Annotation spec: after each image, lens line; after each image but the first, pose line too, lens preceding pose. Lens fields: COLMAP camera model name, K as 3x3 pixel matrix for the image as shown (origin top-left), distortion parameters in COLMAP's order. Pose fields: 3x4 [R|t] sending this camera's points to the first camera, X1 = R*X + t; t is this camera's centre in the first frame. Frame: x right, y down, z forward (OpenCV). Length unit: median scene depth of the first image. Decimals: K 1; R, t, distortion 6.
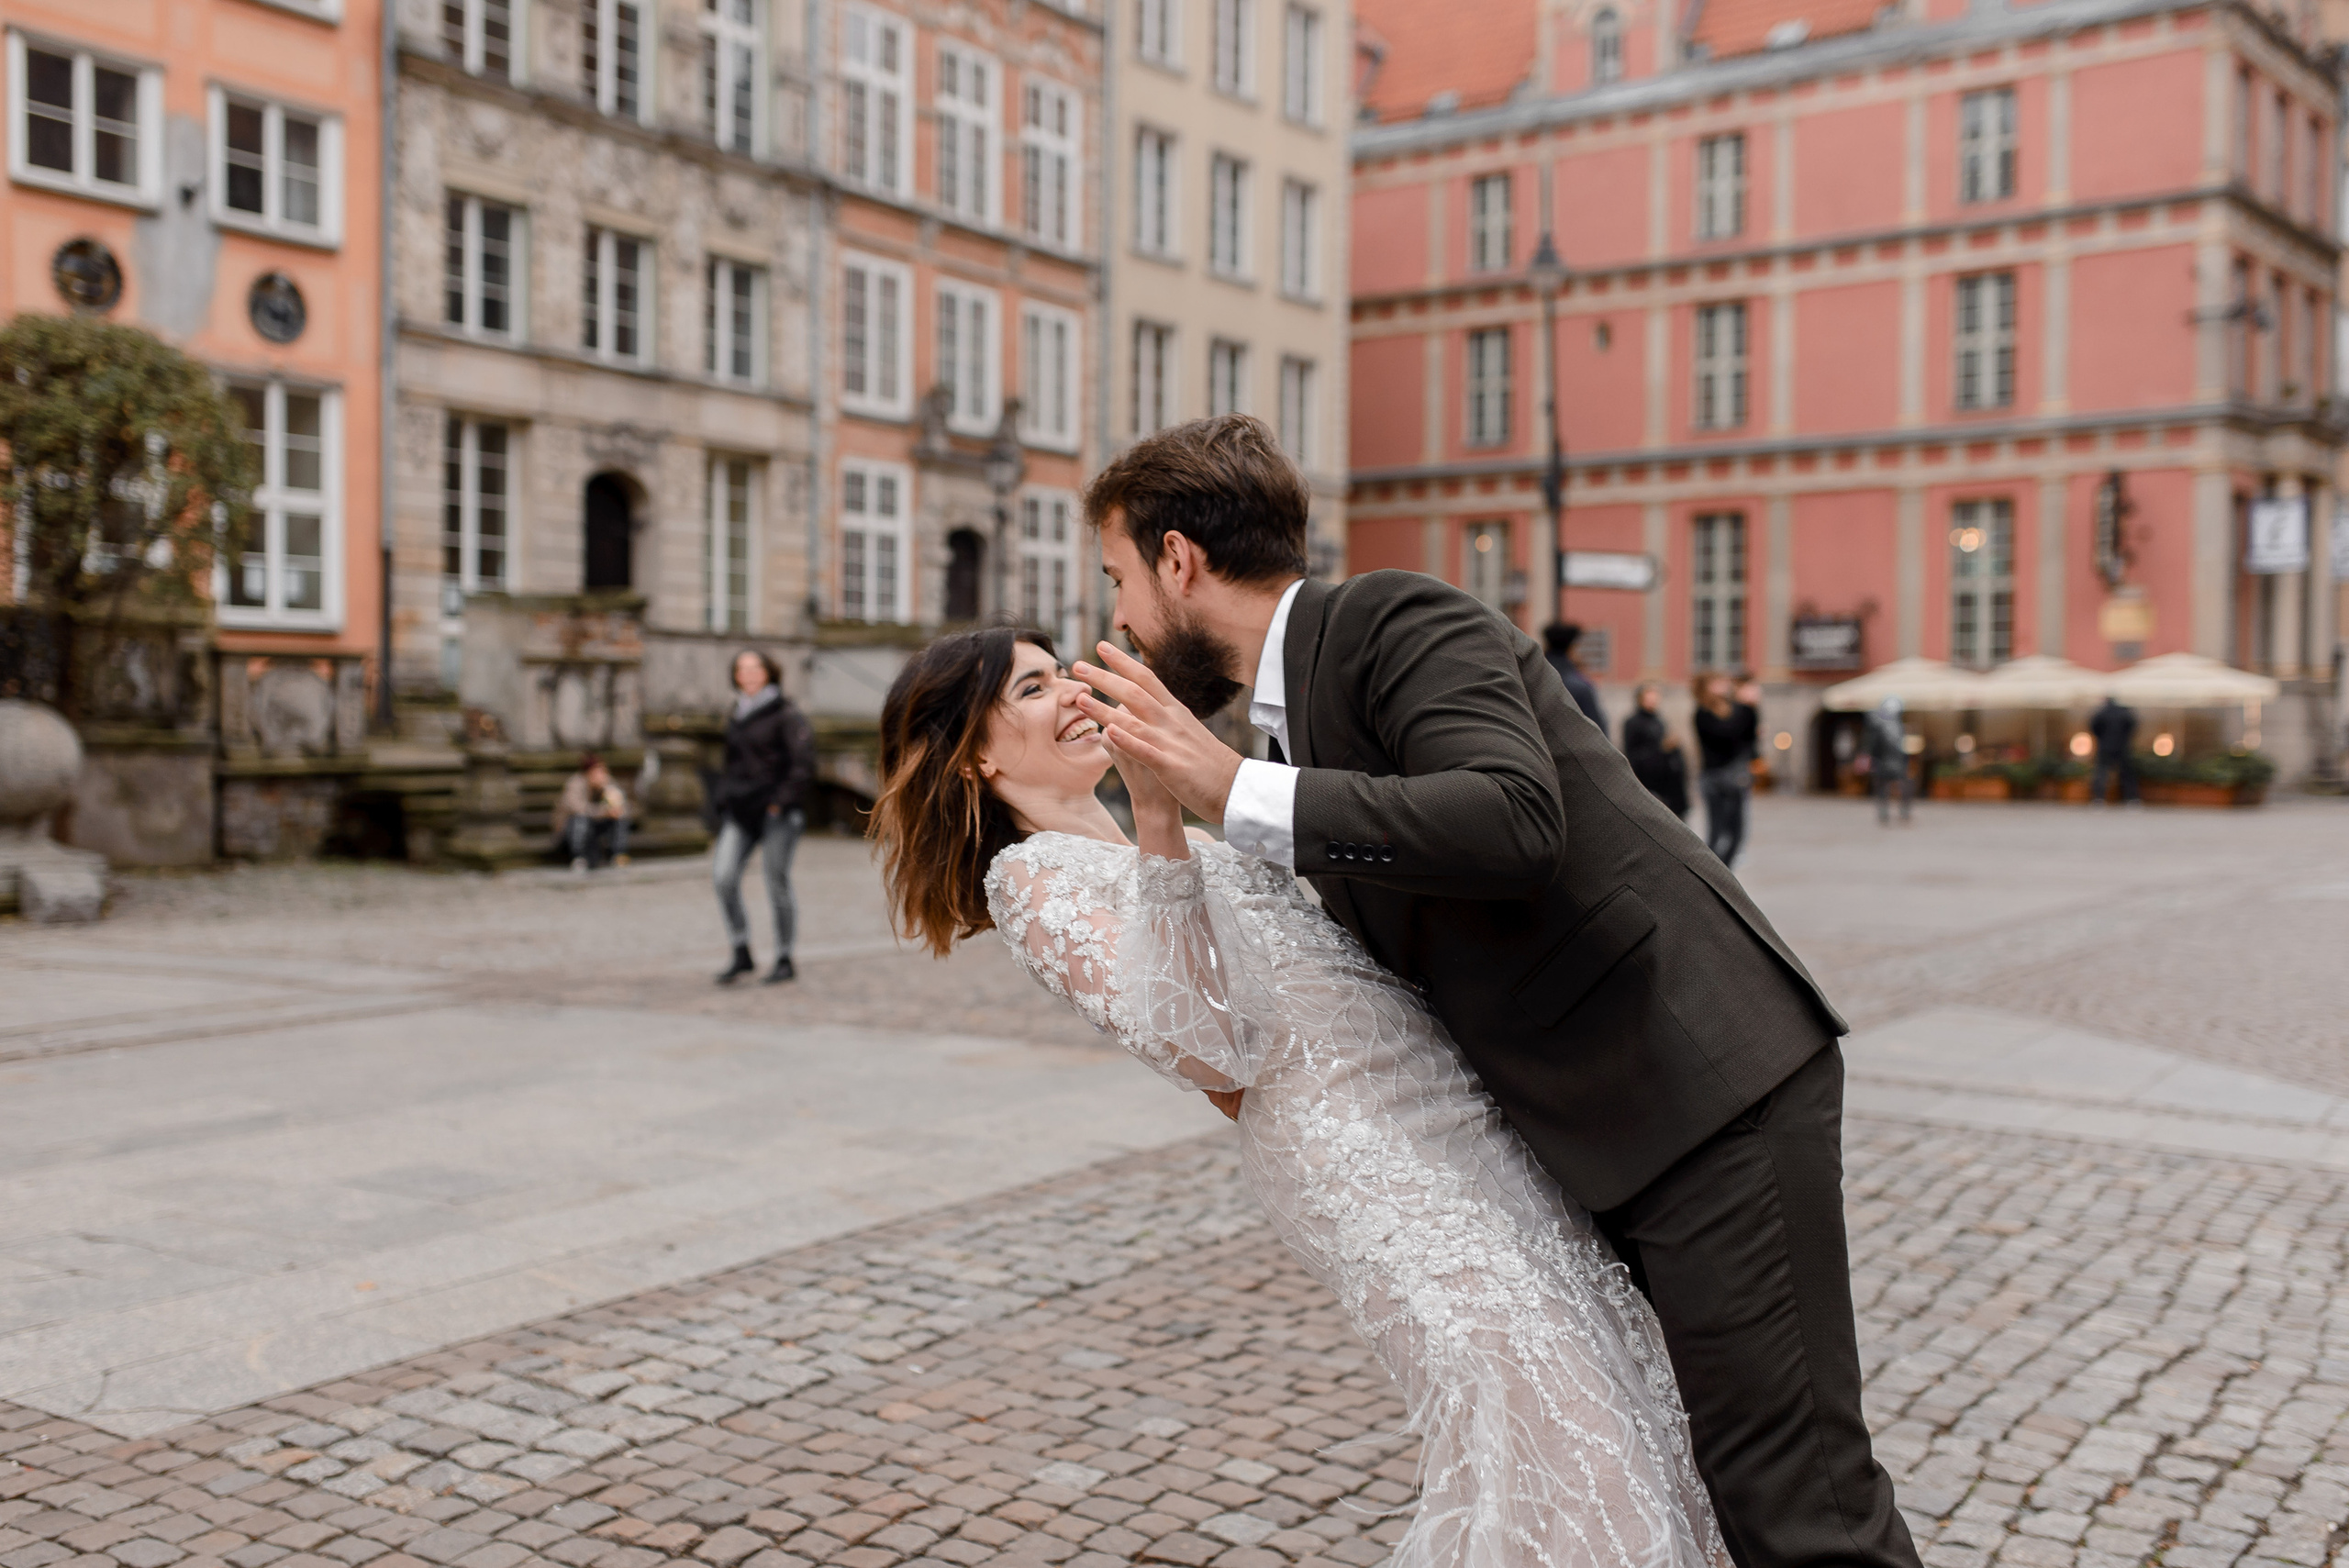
lens RADIAL K [[2190.3, 0, 1265.9], [0, 2190.3, 780.8], [0, 0, 1]] dist [-0.006544, 0.008192]
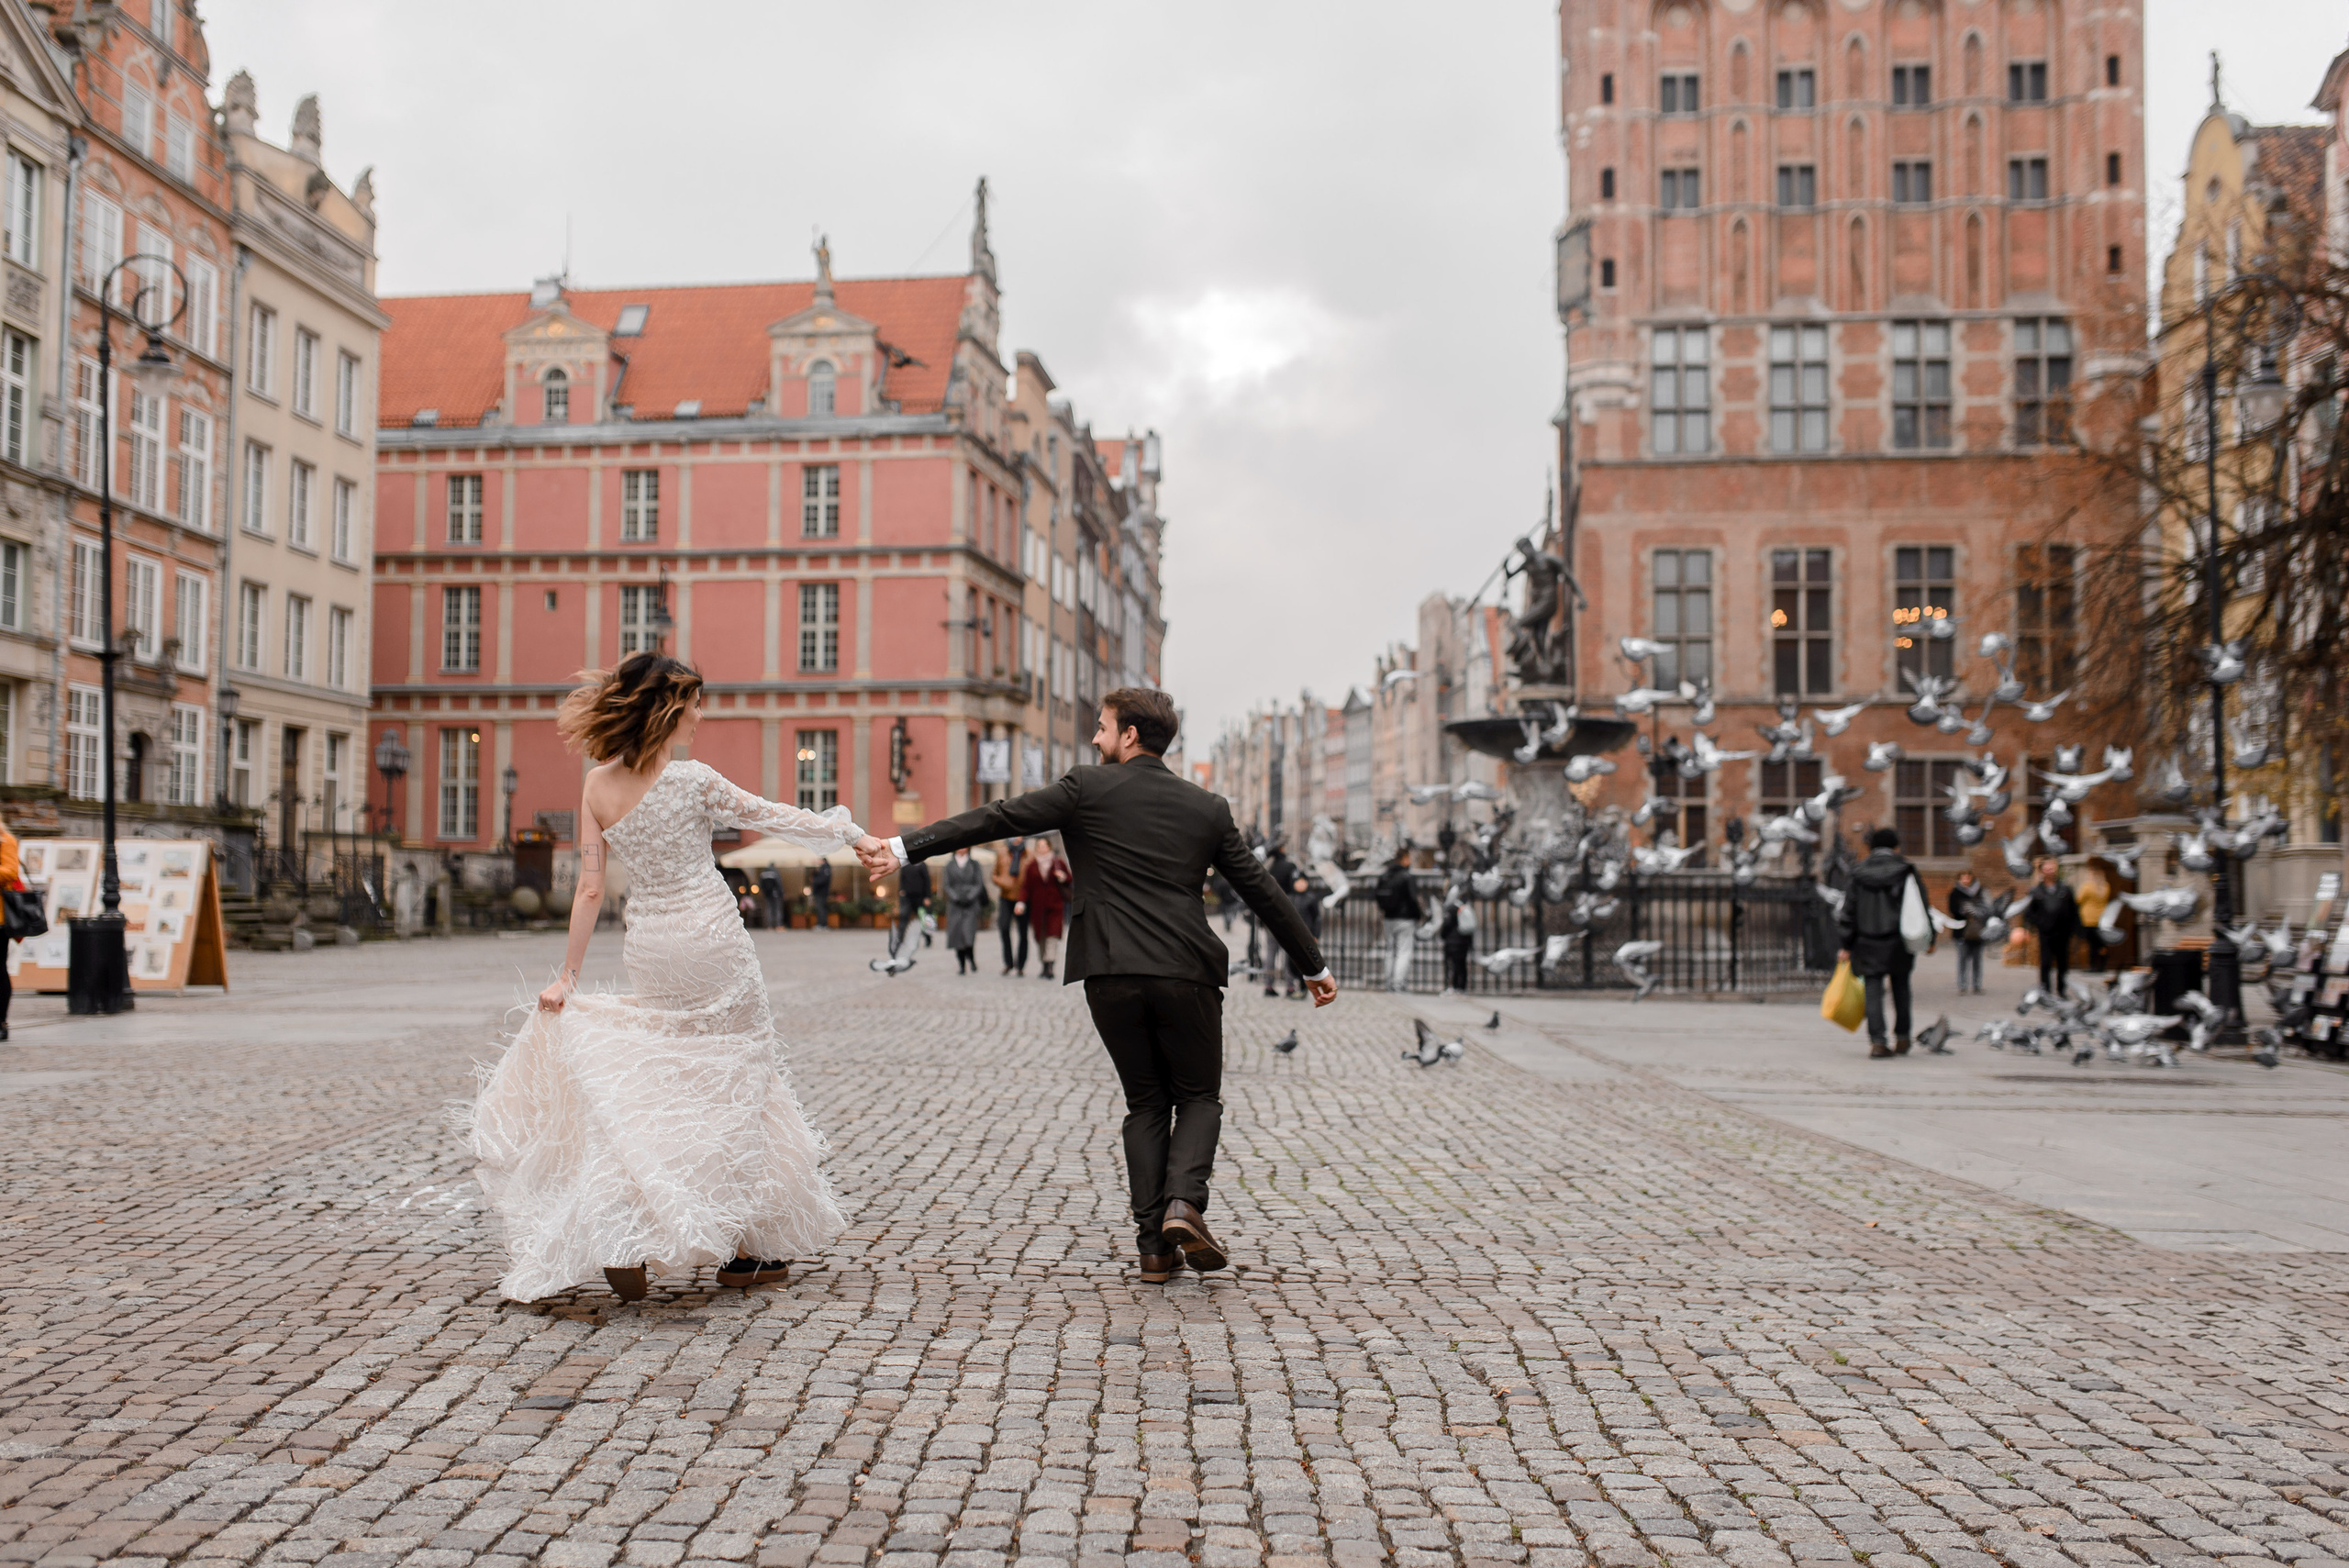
lens RADIAL K [[2545.3, 0, 1242.1], [0, 2545.3, 749.7], [0, 0, 1]] dist [-0.001545, 0.015899]
pose [[0.842794, 0.029249, 0.537440, -0.388003], [0.015087, 0.996846, -0.077910, 0.028287], [-0.538024, 0.073770, 0.839695, -0.667632]]
